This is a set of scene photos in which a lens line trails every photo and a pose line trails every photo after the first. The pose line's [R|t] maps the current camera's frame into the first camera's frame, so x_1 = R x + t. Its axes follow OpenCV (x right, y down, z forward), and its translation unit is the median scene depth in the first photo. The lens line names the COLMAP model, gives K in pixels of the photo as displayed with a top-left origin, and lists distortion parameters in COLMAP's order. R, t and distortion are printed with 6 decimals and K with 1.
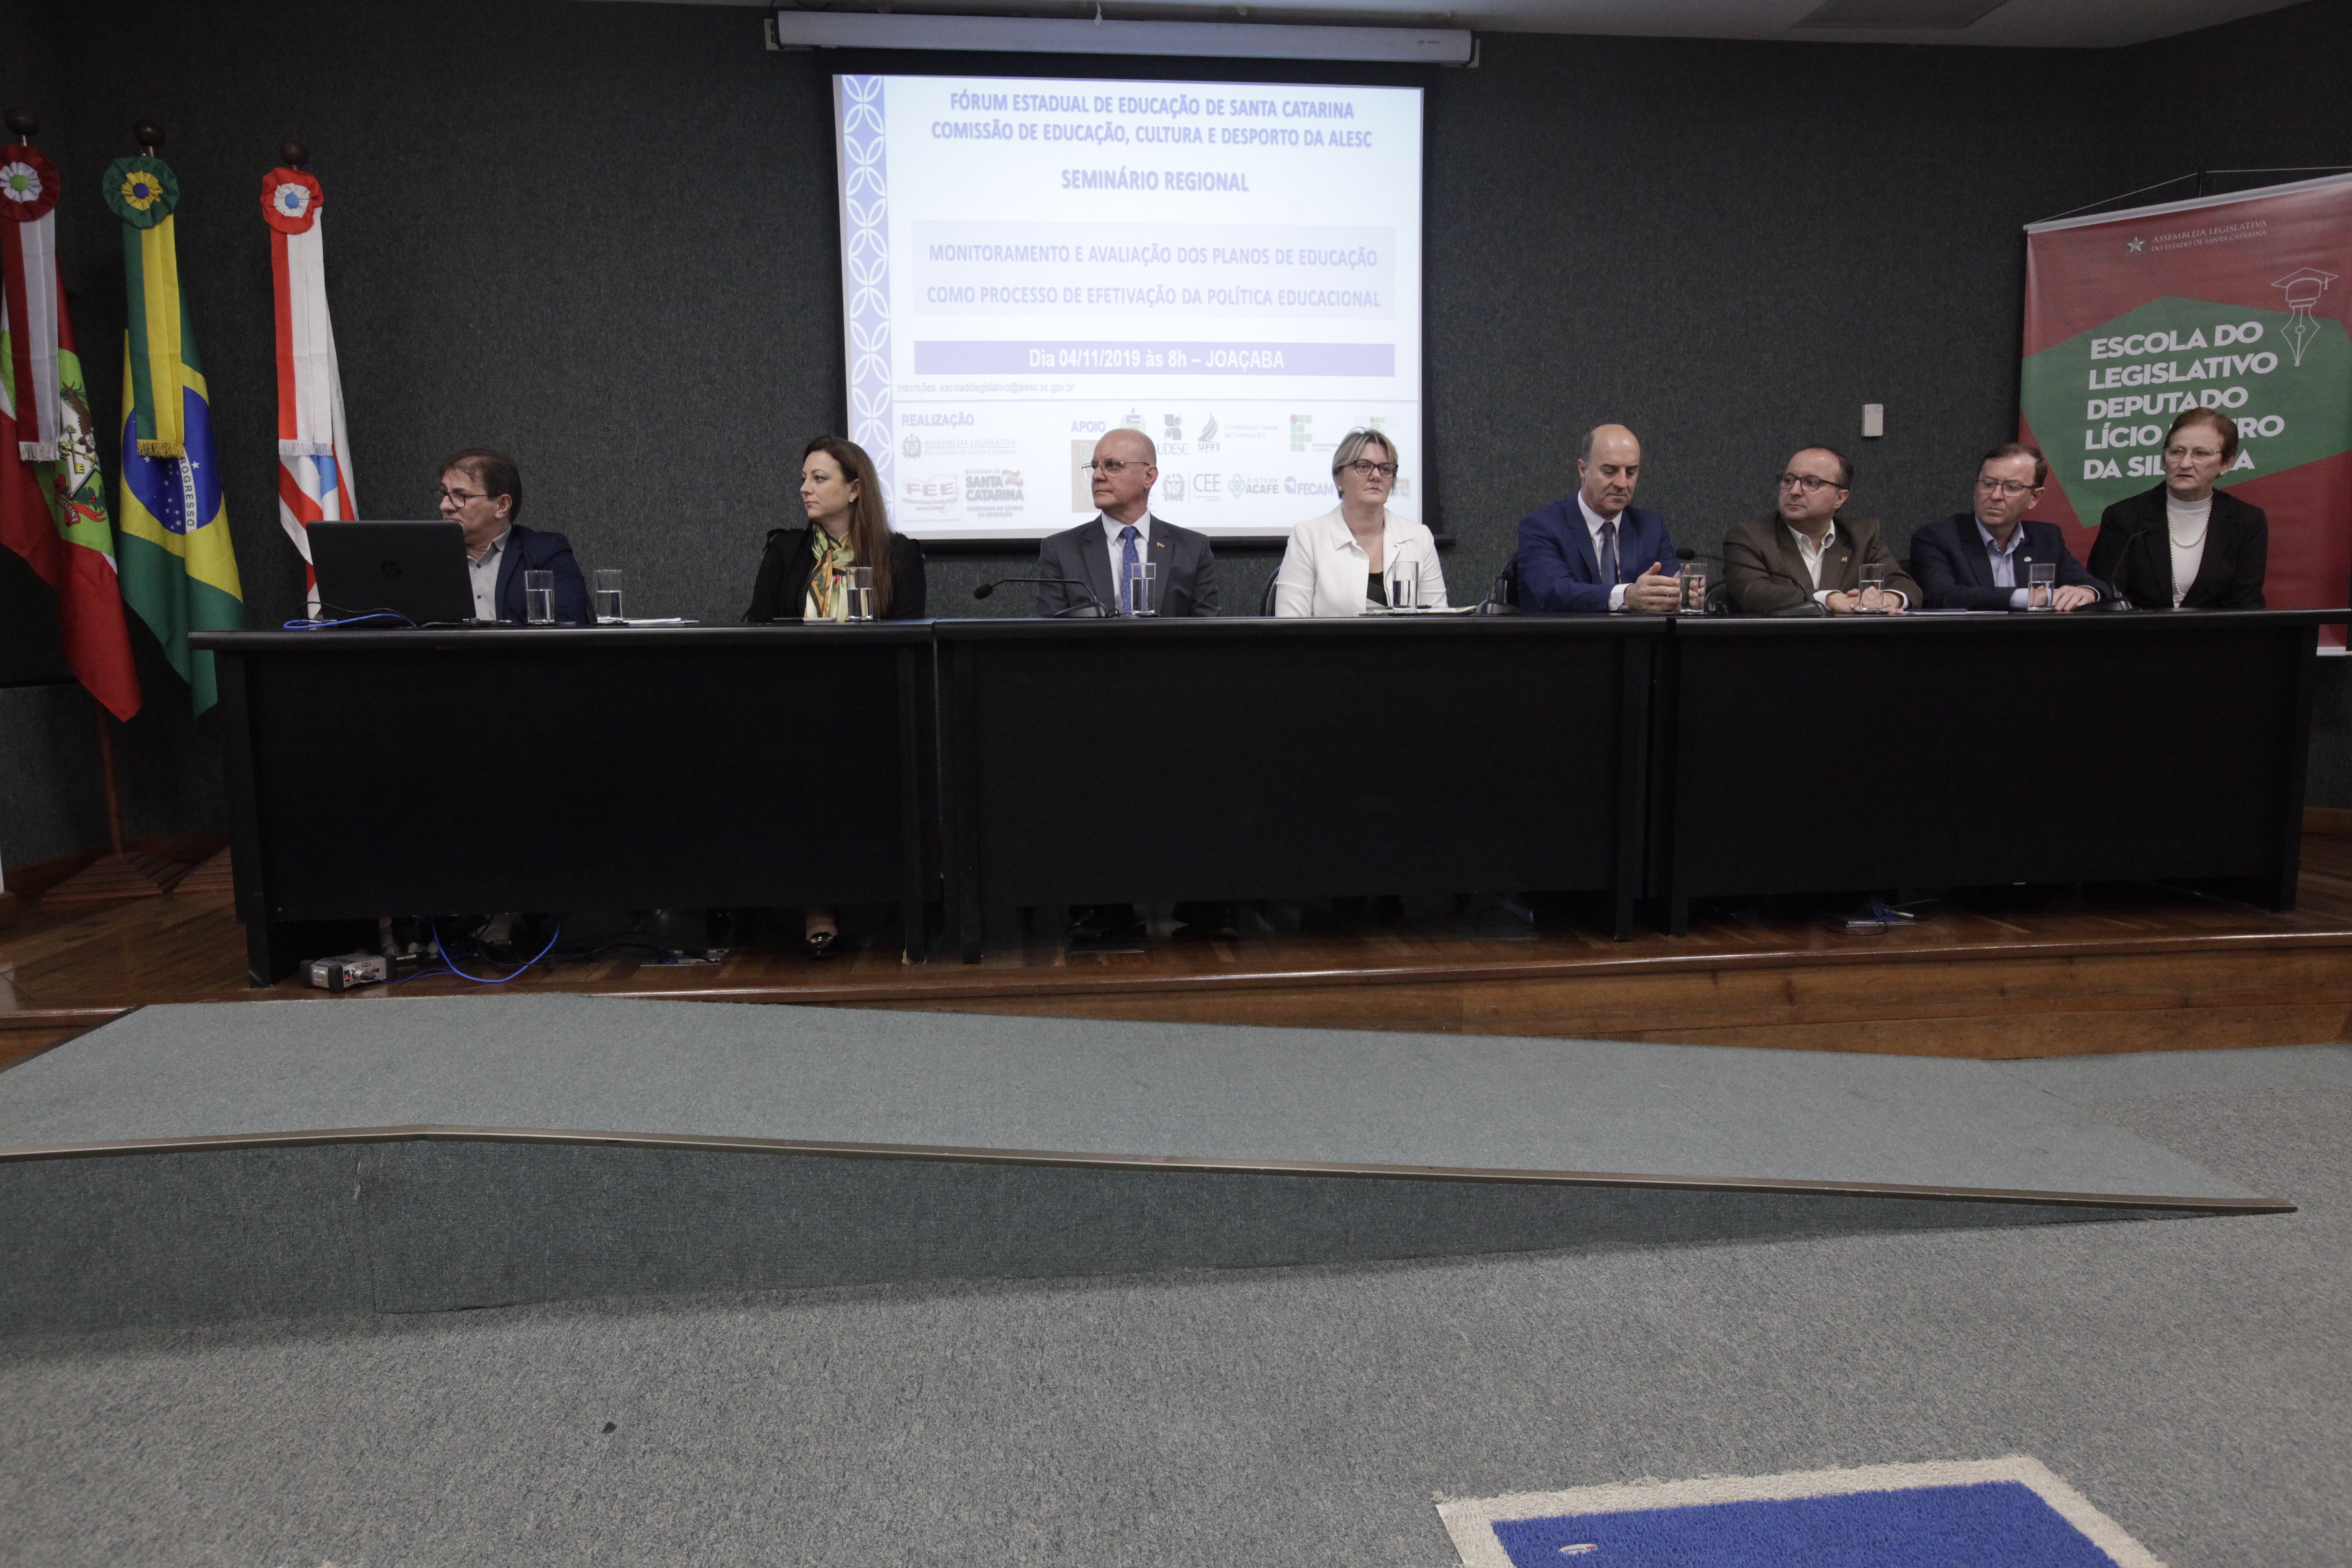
lens RADIAL K [[1475.0, 0, 1176.1], [0, 1475.0, 799.6], [0, 0, 1]] dist [-0.017609, 0.022145]
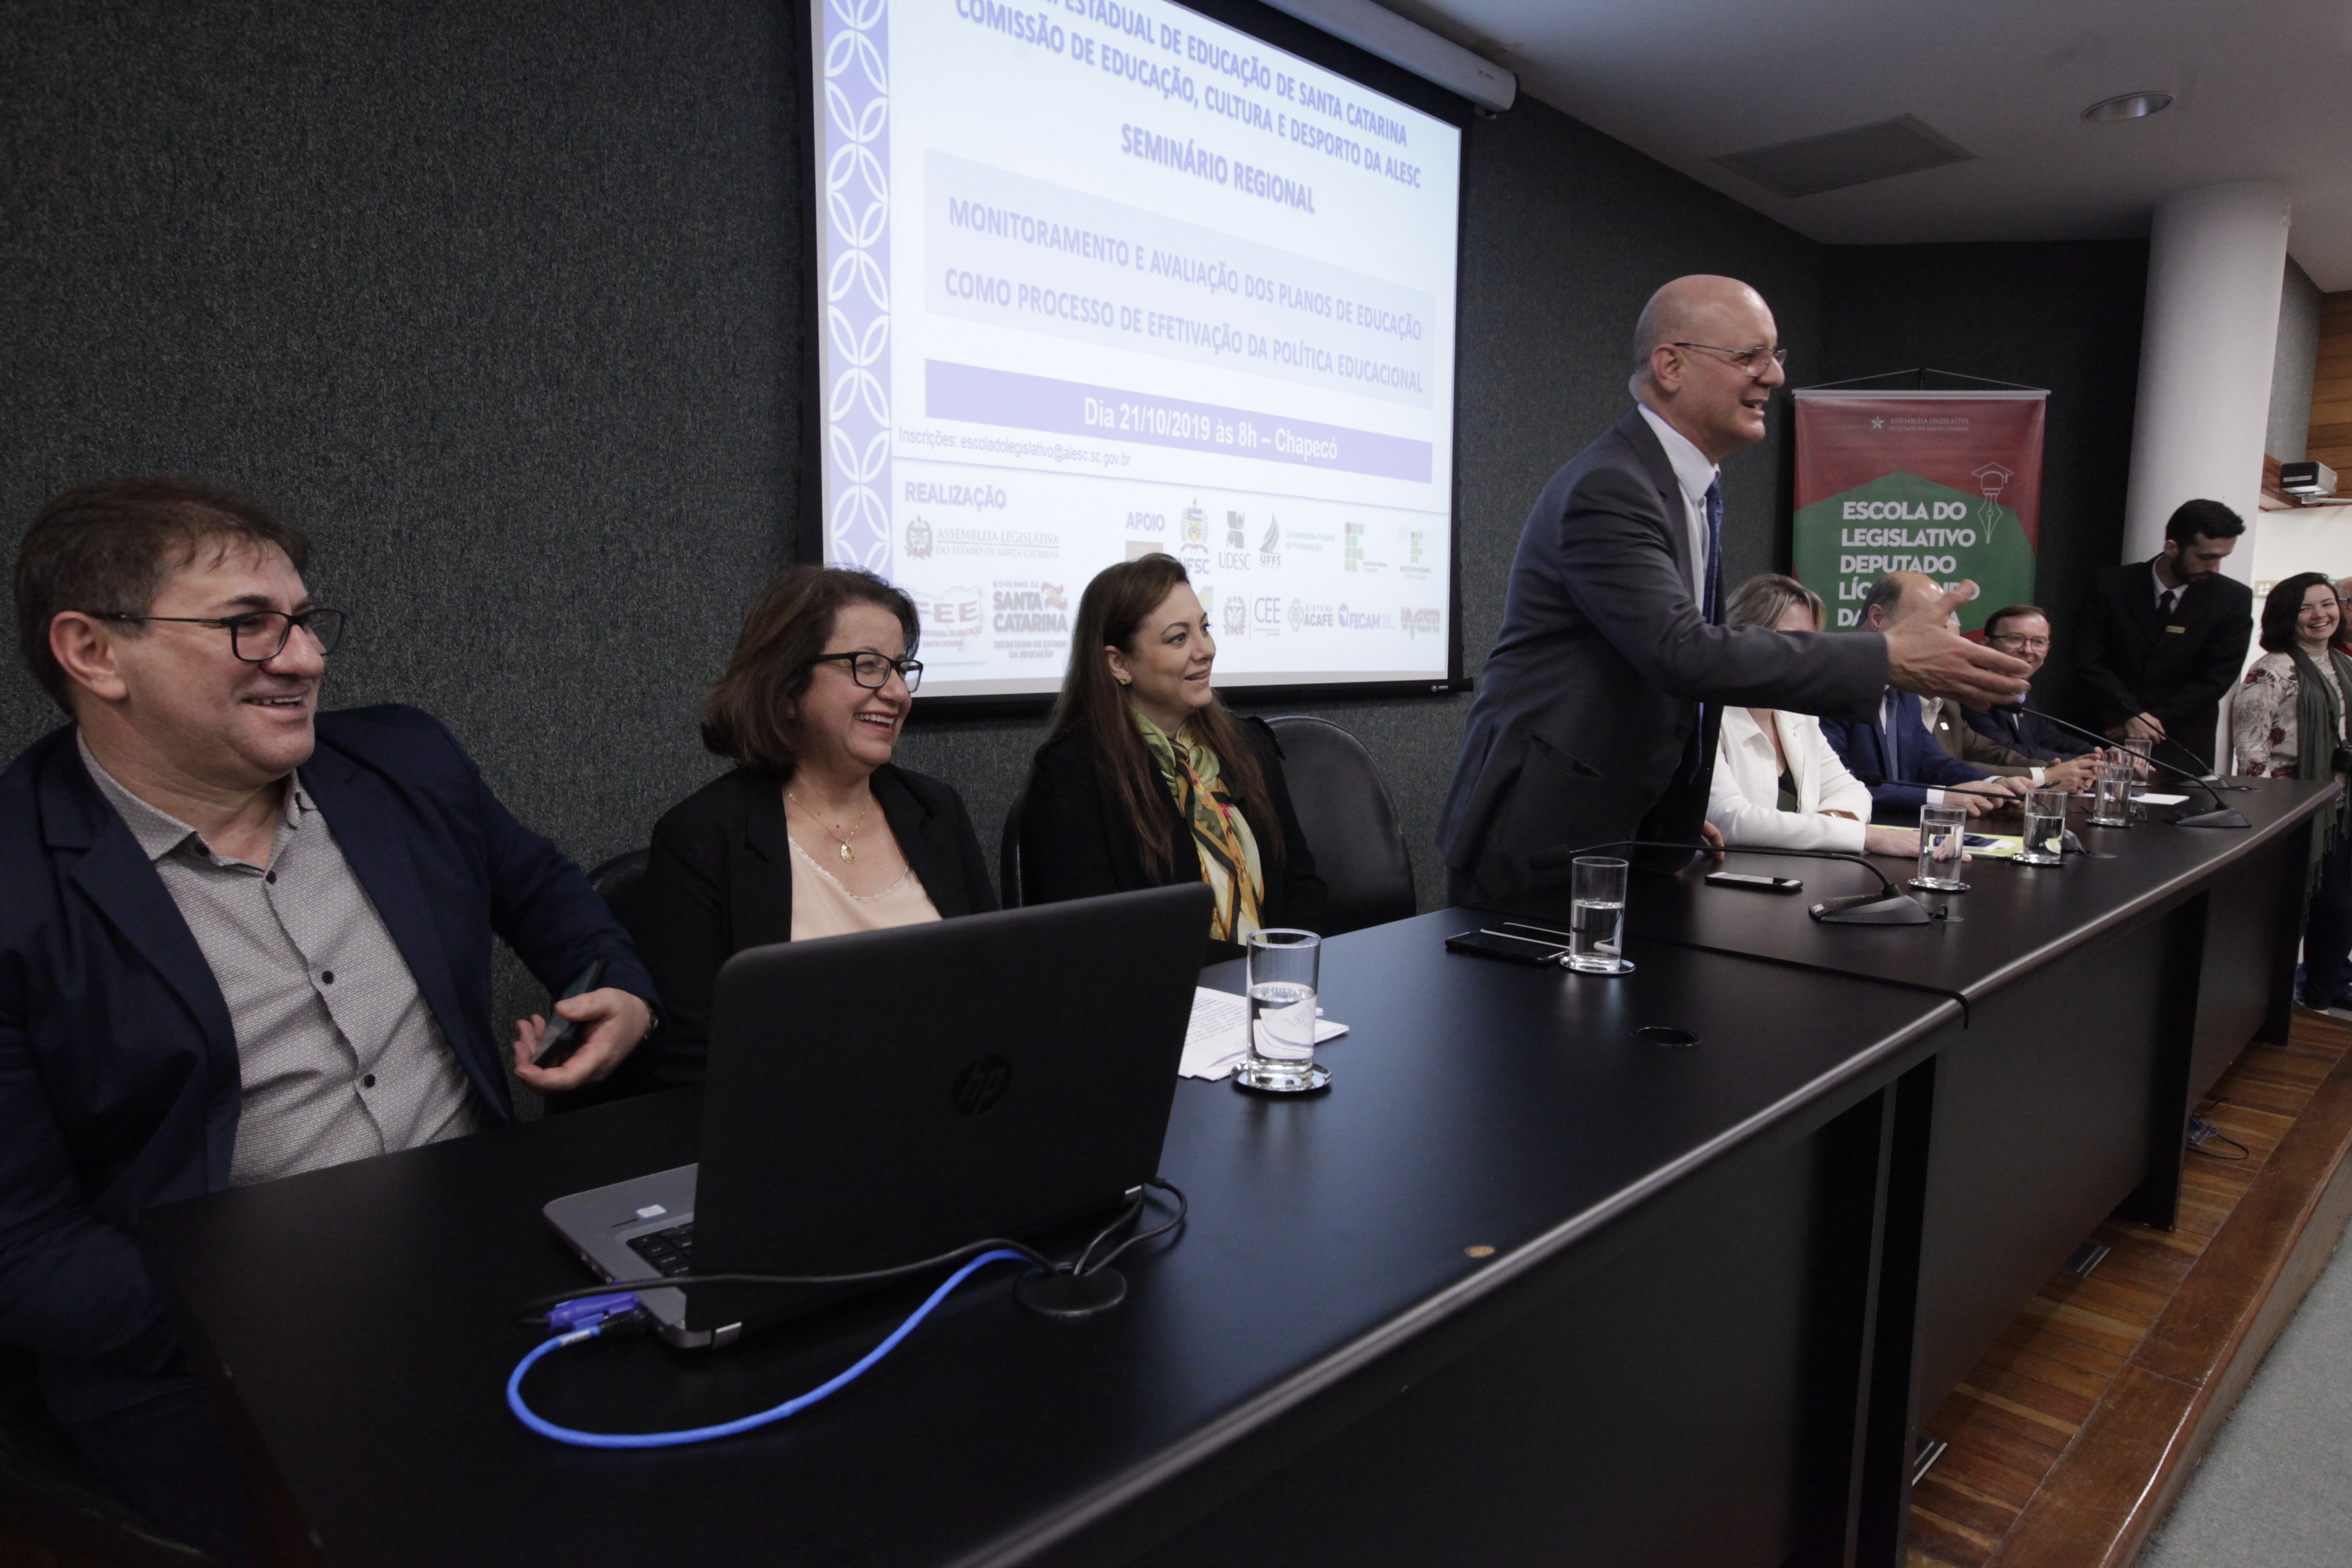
lens RADIAL K [[1353.3, 0, 1171.1], [0, 1353.3, 797.0], [0, 0, 1]] dist [-0.025804, 0.019019]
pose [[0.799326, -0.054707, 0.598402, -0.422058], [0.057973, 0.998222, 0.013821, -0.139229], [-0.598095, 0.023643, 0.801077, 0.516447]]
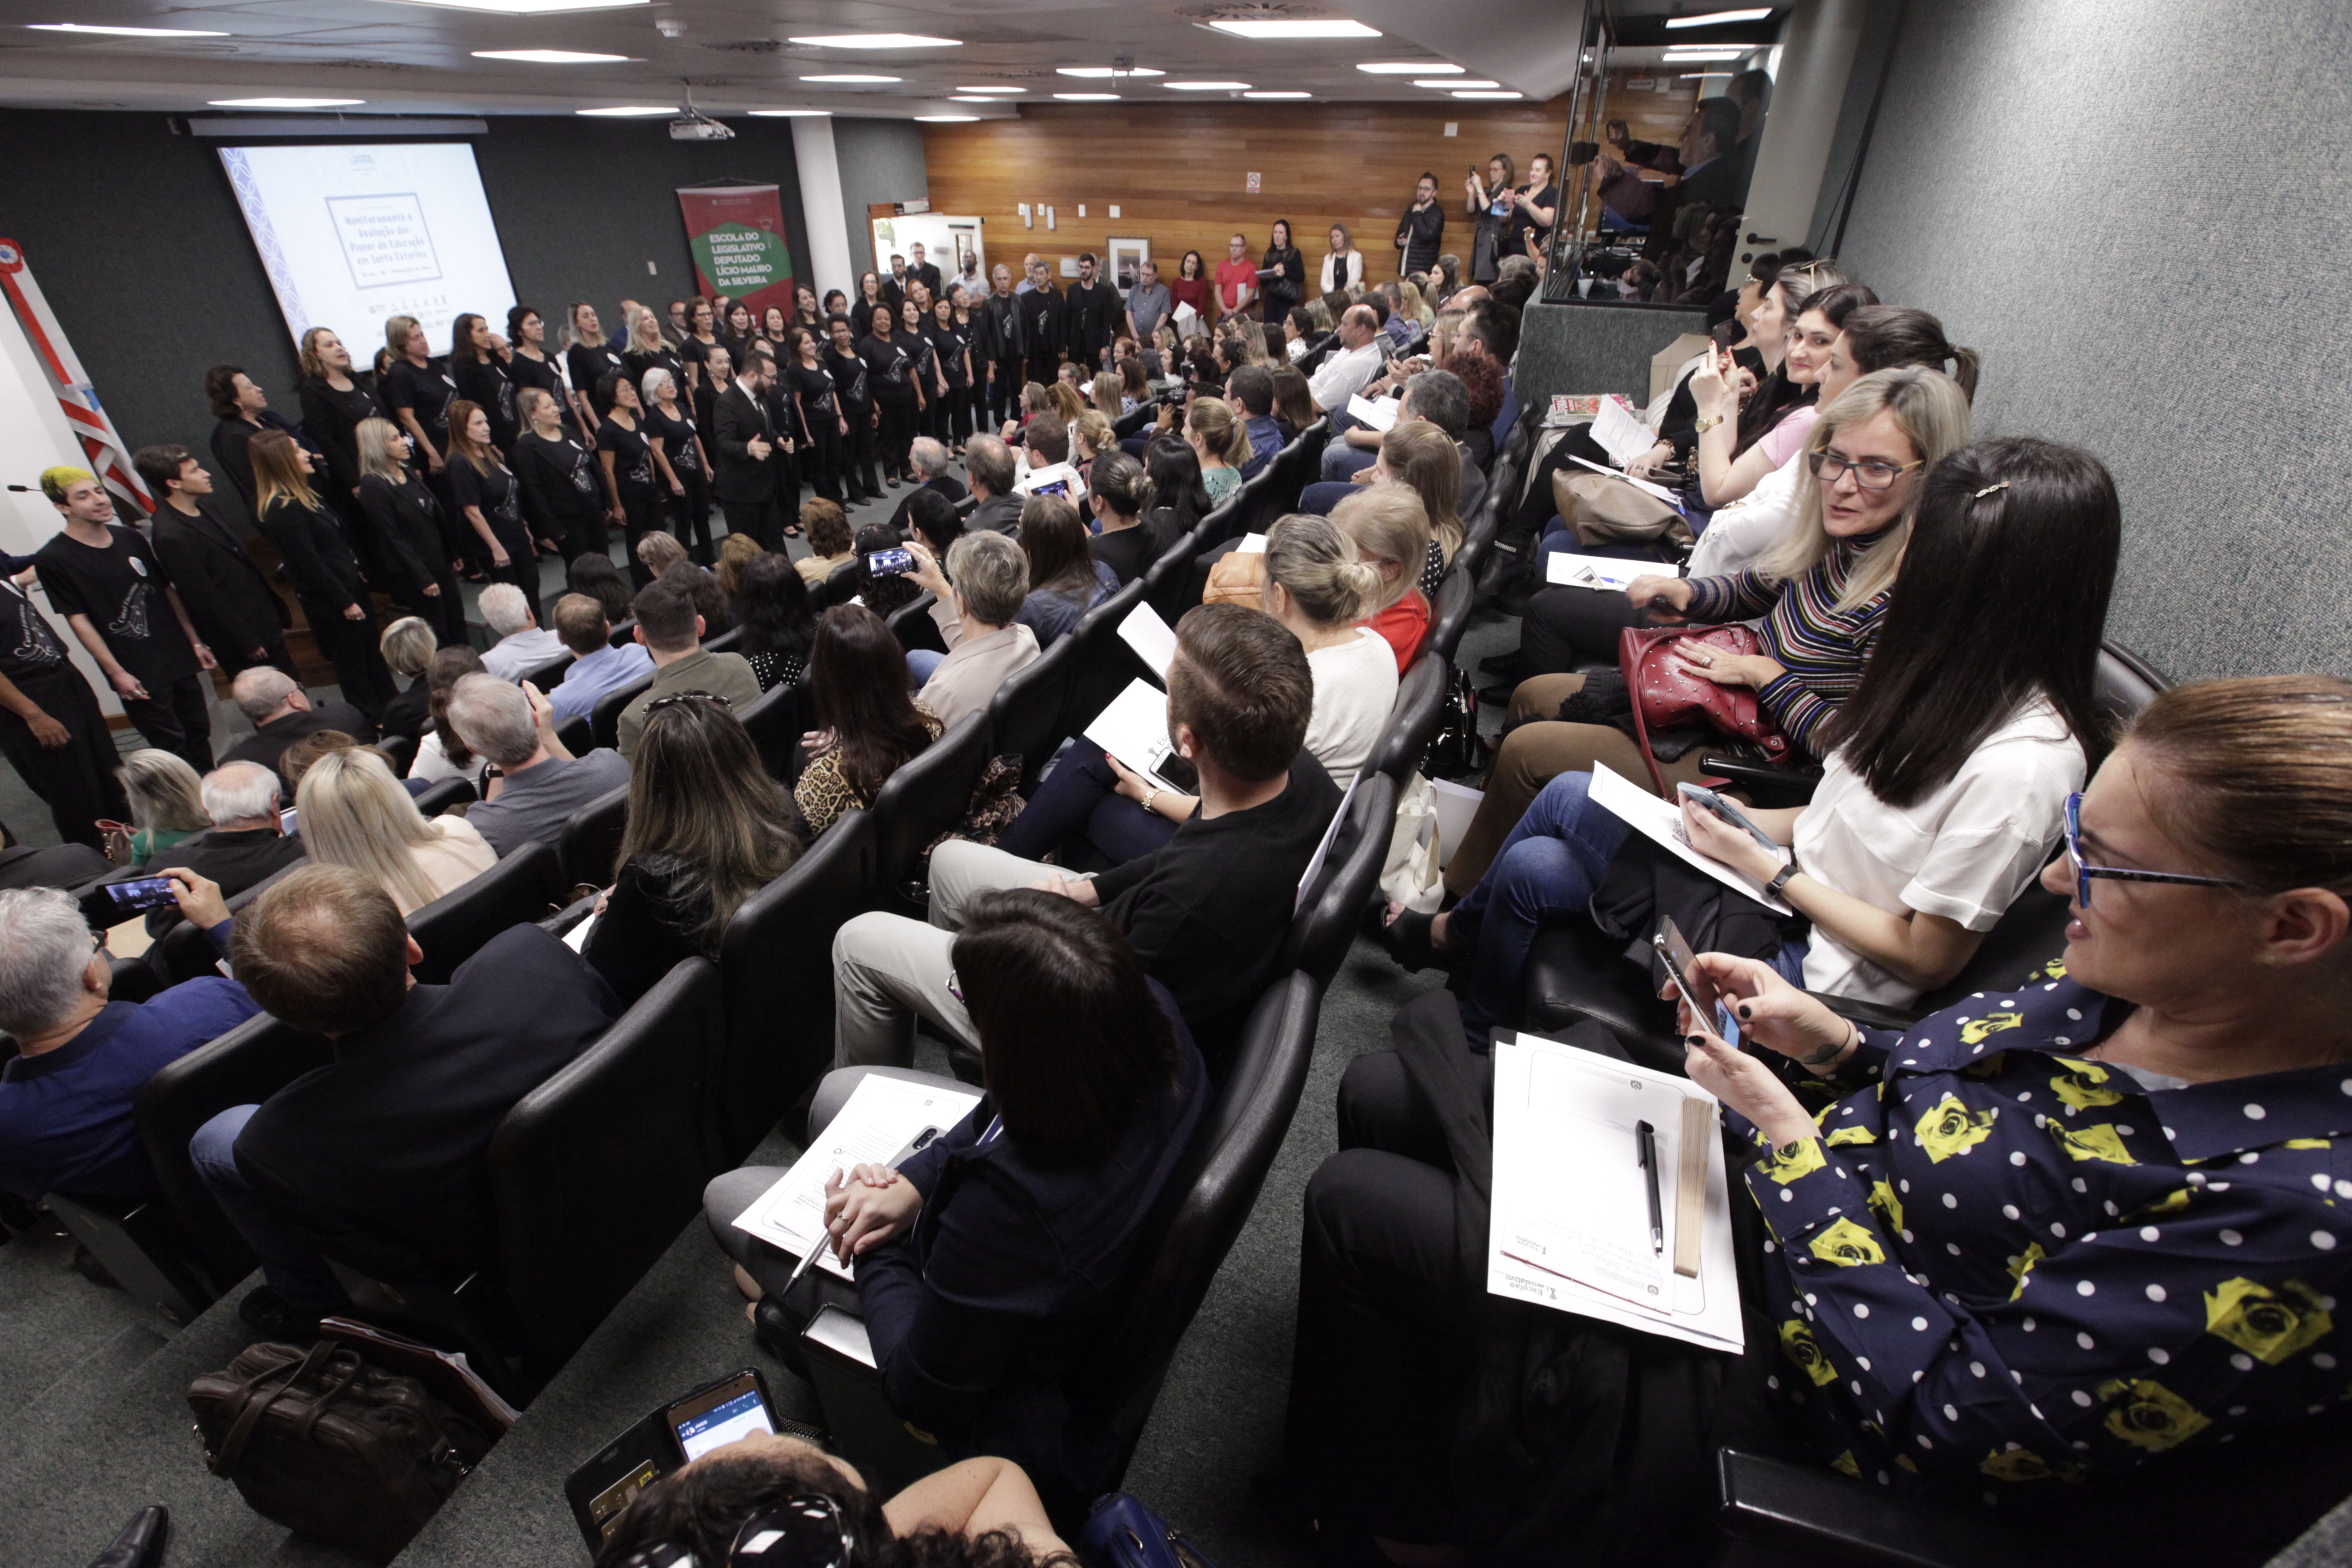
lens RADIAL K [[1062.9, 0, 1182.4], [0, 1062.9, 779.1], [0, 0, 1]] dist [-0.033450, 0.009167]
pose [[0.433844, -0.457710, 0.776068, -1.135305], [0.104476, 0.881098, 0.461250, -0.231680], [-0.894910, -0.119030, 0.430079, -0.911232]]
